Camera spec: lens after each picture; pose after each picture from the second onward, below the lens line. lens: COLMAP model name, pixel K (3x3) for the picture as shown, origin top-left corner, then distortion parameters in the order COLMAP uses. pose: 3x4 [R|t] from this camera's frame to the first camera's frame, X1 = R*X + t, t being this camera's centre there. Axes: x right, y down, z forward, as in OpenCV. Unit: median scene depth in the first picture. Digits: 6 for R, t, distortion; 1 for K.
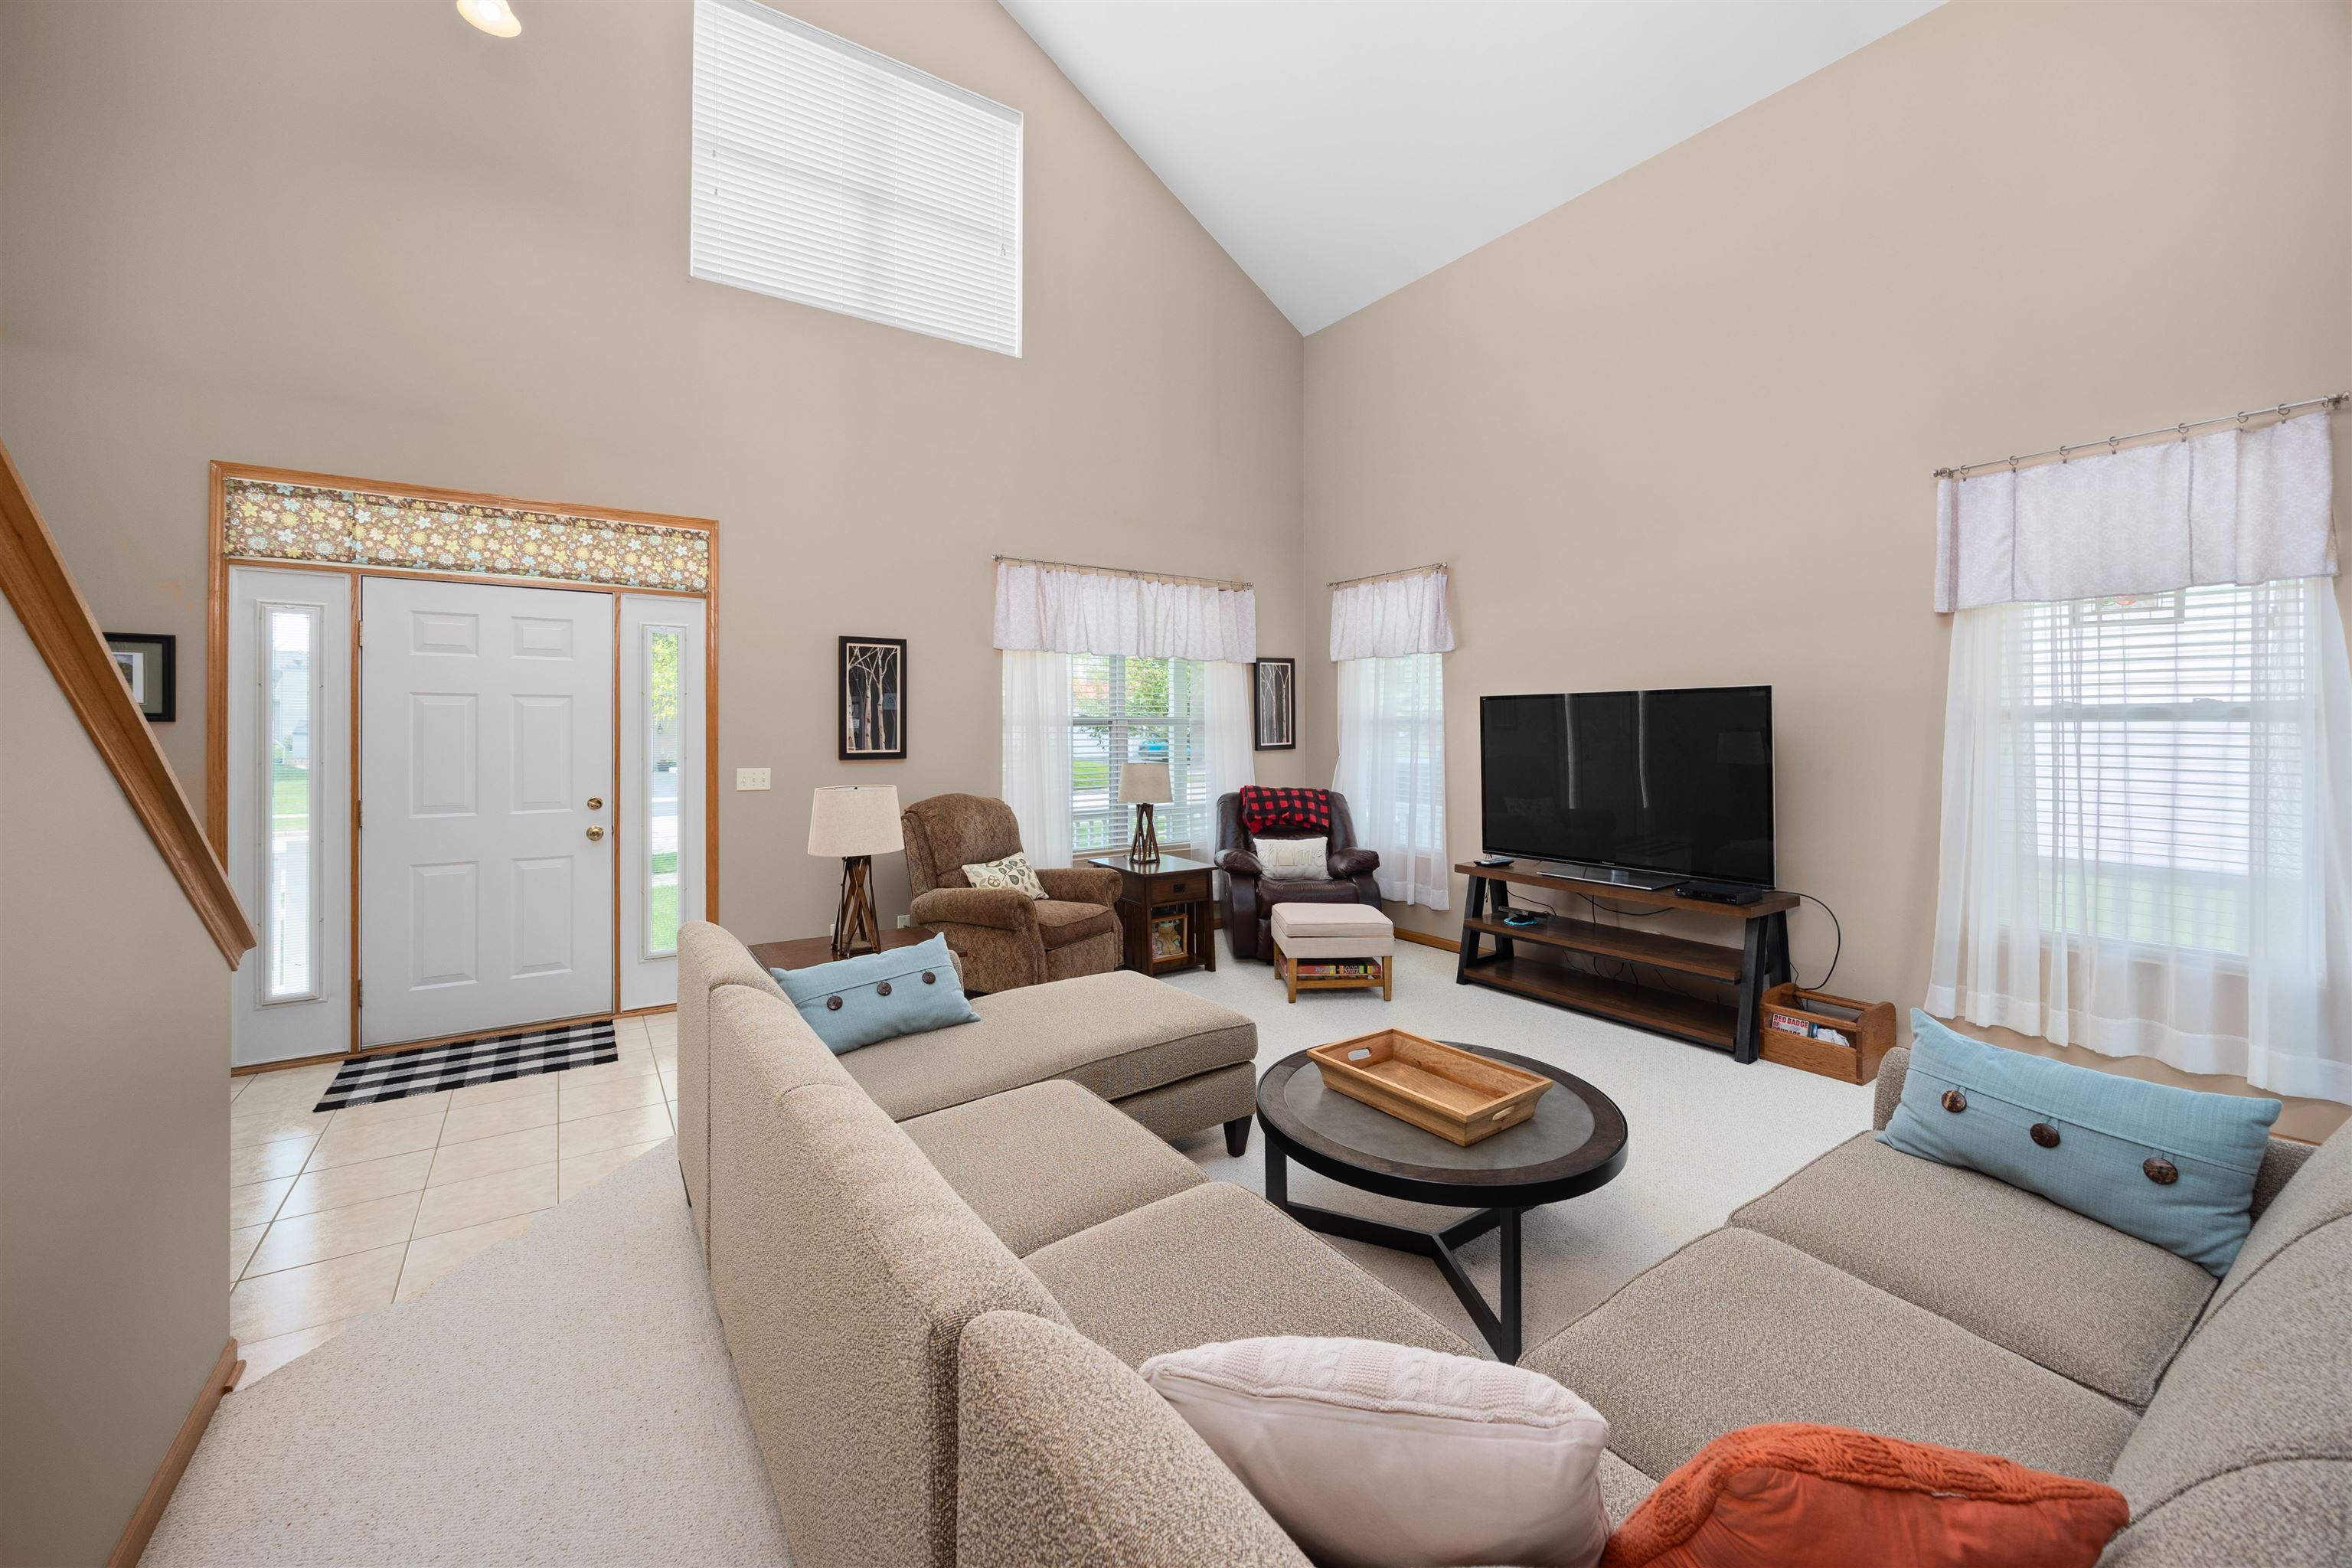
lens RADIAL K [[922.0, 0, 1178.5], [0, 922.0, 723.6], [0, 0, 1]] dist [0.001331, -0.000109]
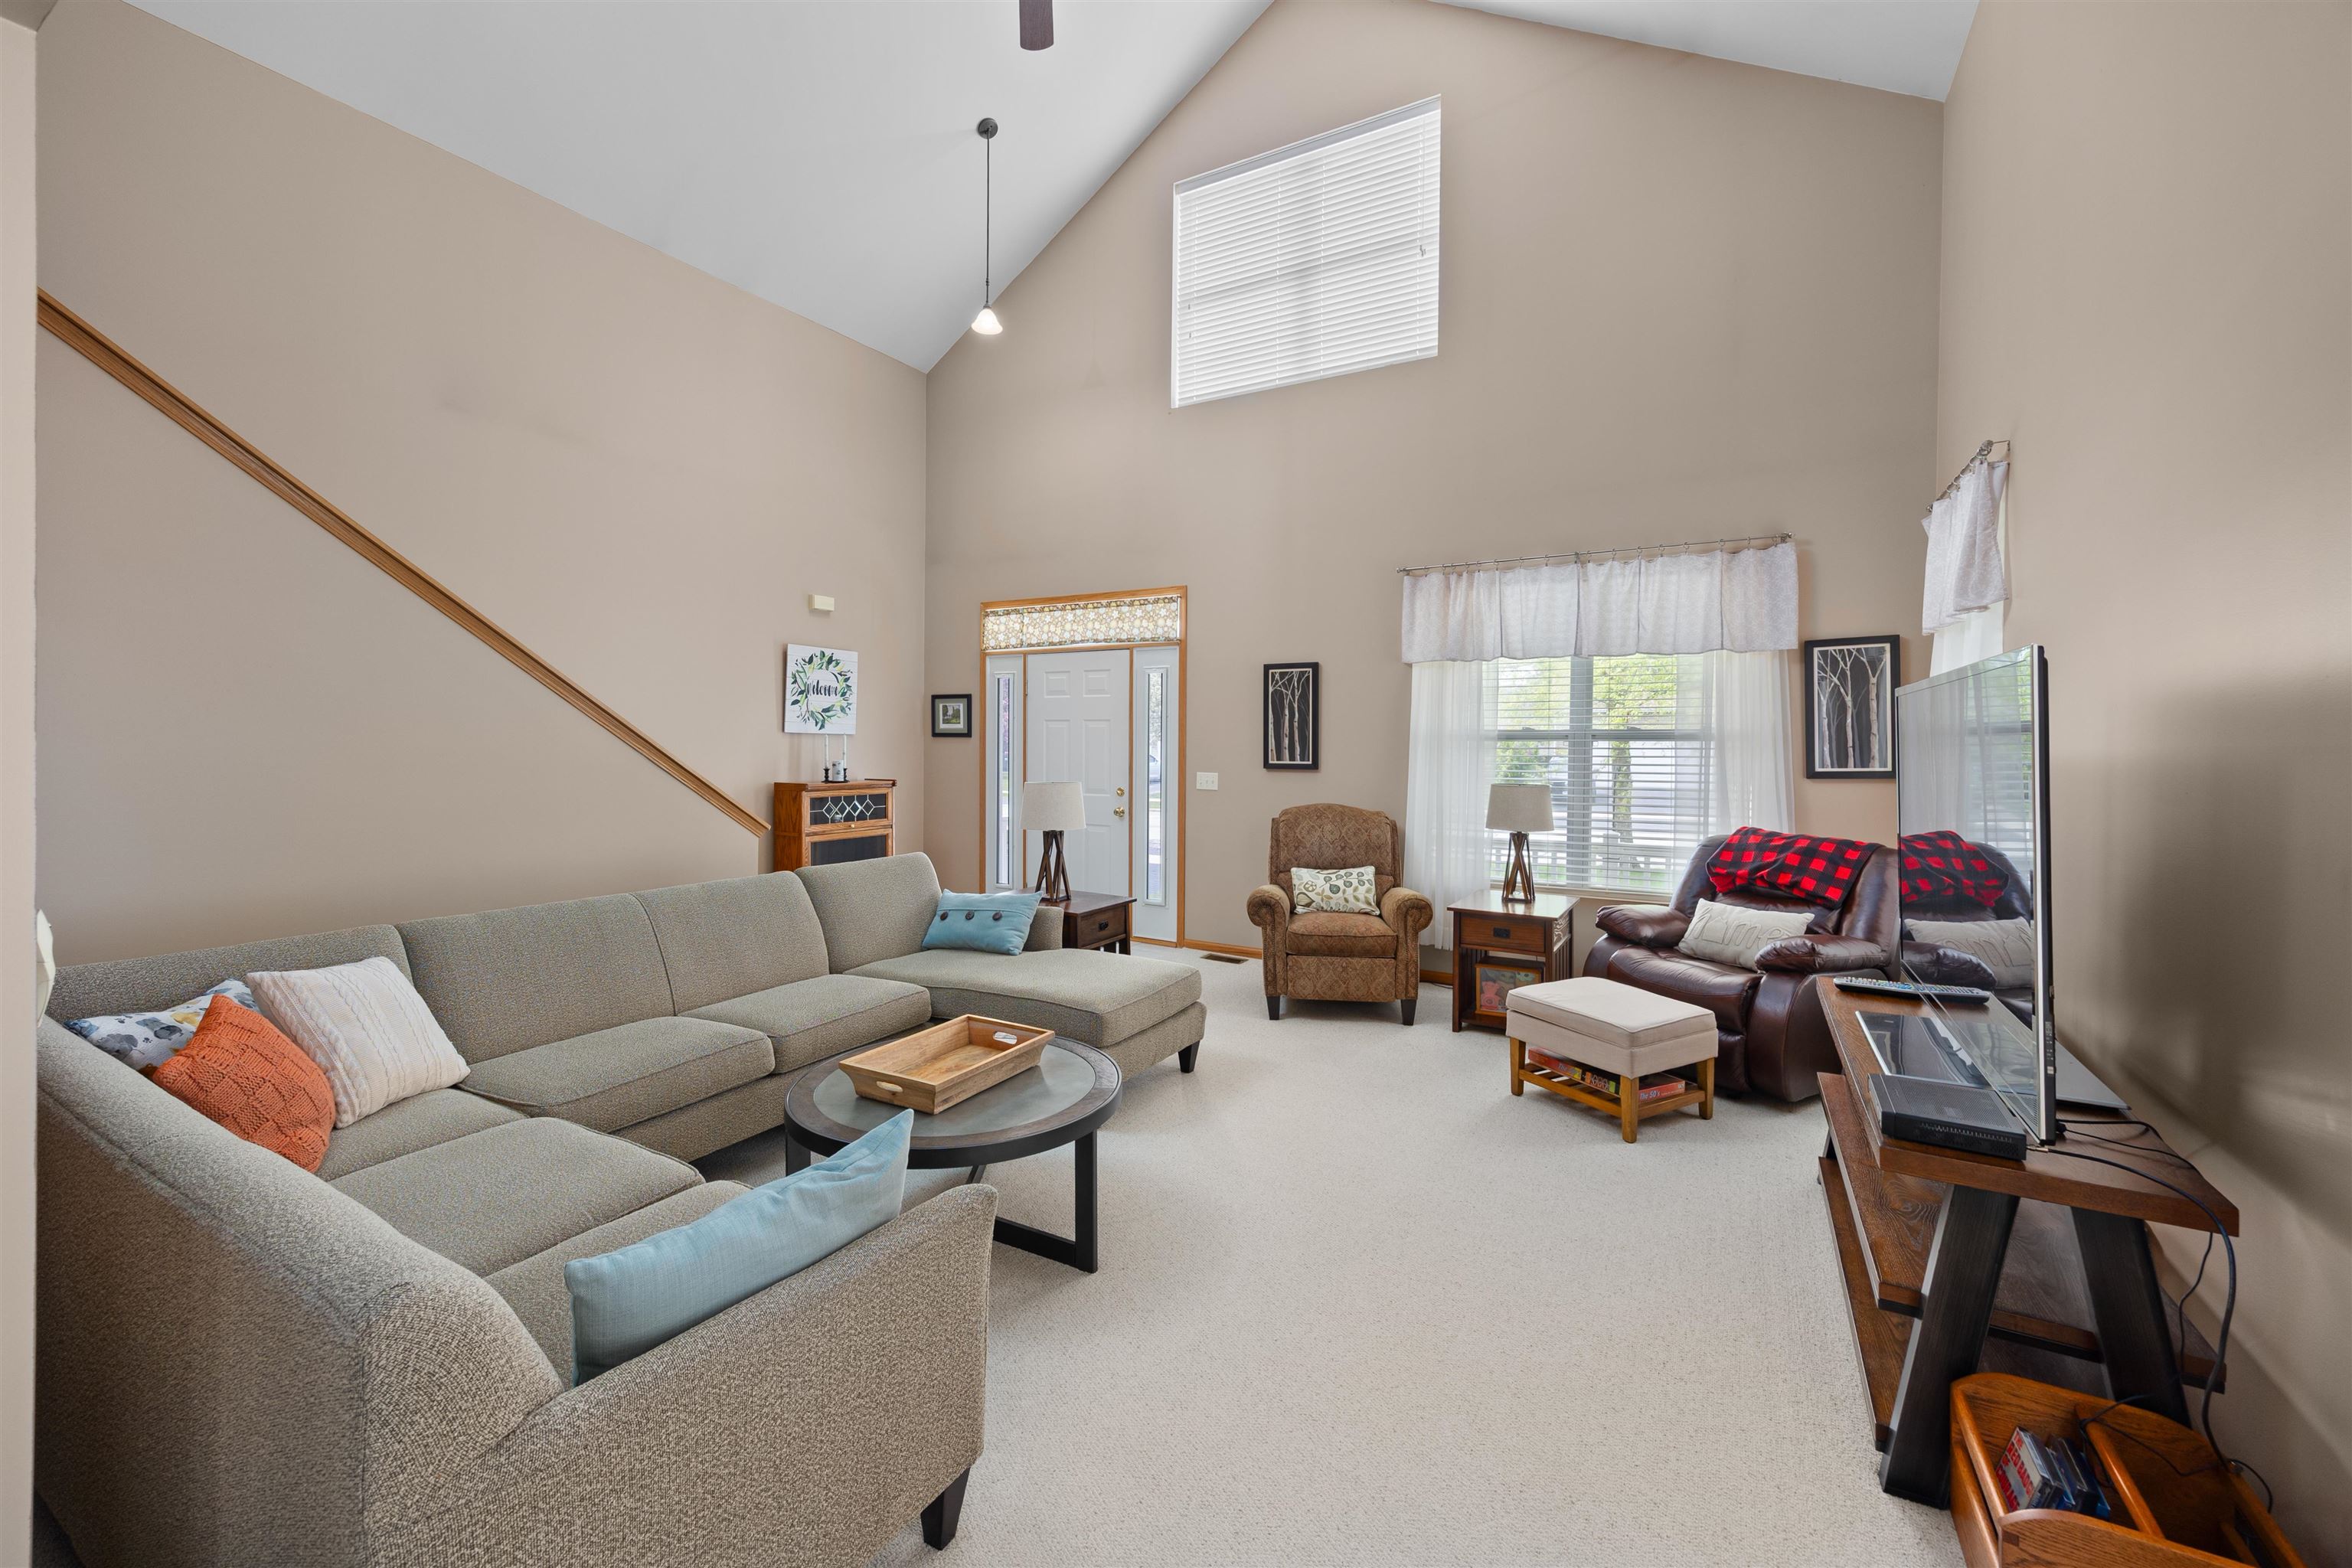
lens RADIAL K [[922.0, 0, 1189.4], [0, 922.0, 766.2], [0, 0, 1]] dist [0.001331, -0.000109]
pose [[0.439209, 0.020039, -0.898161, 0.637819], [-0.008114, 0.999799, 0.018338, 0.014426], [0.898348, -0.000766, 0.439283, 0.382849]]
